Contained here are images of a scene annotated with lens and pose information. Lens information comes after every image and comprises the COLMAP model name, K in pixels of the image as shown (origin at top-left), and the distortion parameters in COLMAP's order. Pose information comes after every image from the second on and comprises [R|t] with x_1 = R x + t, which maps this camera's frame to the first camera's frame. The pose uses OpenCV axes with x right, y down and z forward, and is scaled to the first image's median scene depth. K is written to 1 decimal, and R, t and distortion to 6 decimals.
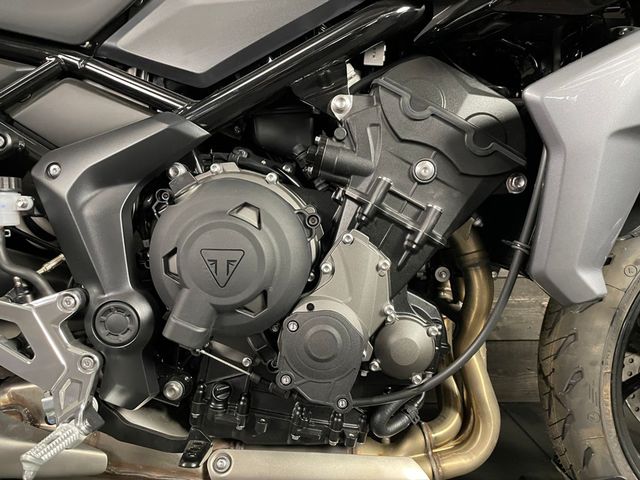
lens RADIAL K [[489.2, 0, 321.4], [0, 489.2, 241.9], [0, 0, 1]] dist [0.083517, -0.113701]
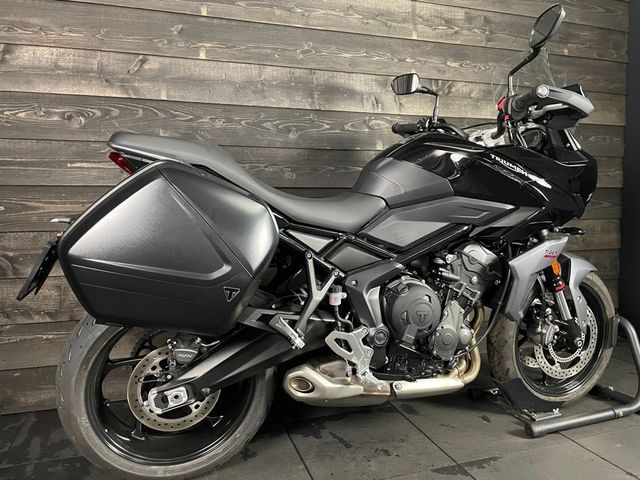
lens RADIAL K [[489.2, 0, 331.0], [0, 489.2, 236.1], [0, 0, 1]] dist [0.083517, -0.113701]
pose [[0.940877, -0.012816, 0.338506, -1.586534], [0.005104, 0.999707, 0.023663, -0.472036], [-0.338711, -0.020536, 0.940666, -1.502838]]
